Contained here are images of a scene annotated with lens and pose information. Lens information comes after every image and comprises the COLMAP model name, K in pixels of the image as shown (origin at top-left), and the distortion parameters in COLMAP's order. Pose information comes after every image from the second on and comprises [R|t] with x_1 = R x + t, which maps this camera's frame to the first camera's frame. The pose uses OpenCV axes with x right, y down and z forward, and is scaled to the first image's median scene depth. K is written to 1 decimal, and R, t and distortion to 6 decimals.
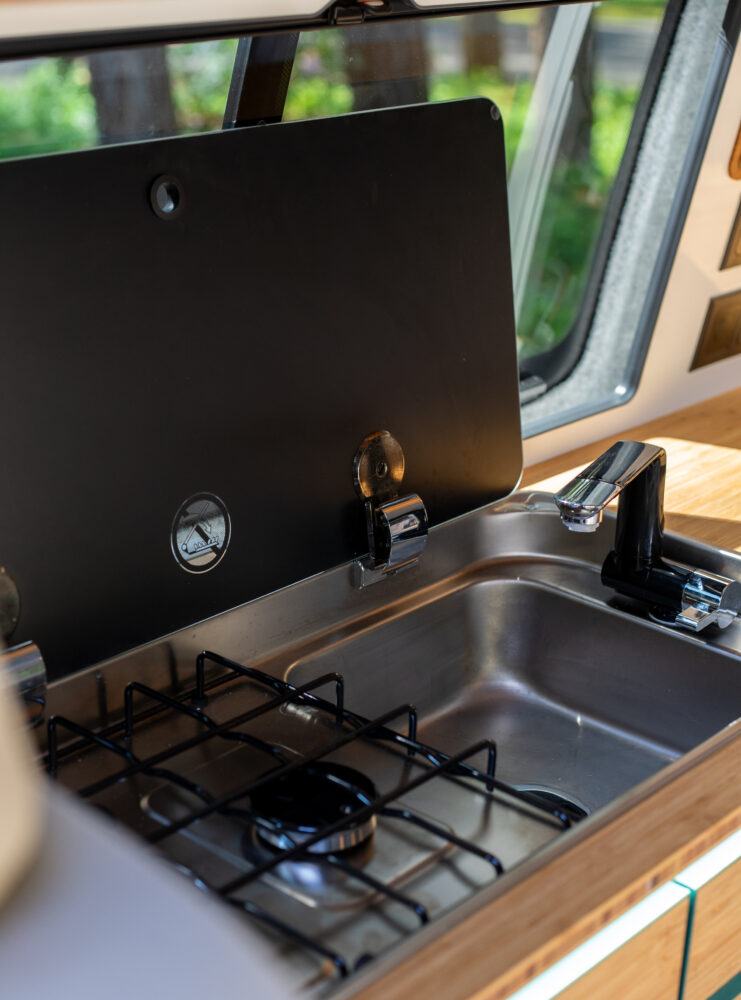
lens RADIAL K [[1799.7, 0, 370.5], [0, 1799.7, 500.0], [0, 0, 1]] dist [0.005961, -0.017837]
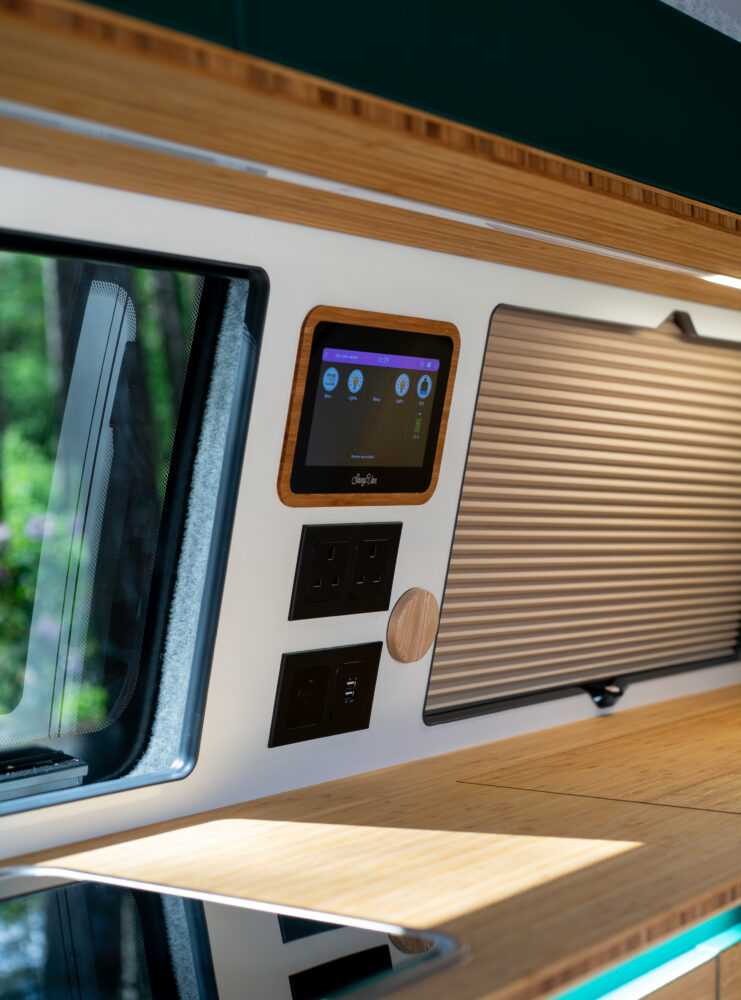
lens RADIAL K [[1799.7, 0, 370.5], [0, 1799.7, 500.0], [0, 0, 1]] dist [0.005961, -0.017837]
pose [[0.992465, -0.043172, 0.114668, 0.136469], [0.079723, 0.938199, -0.336789, 0.109331], [-0.093041, 0.343393, 0.934572, 0.179330]]
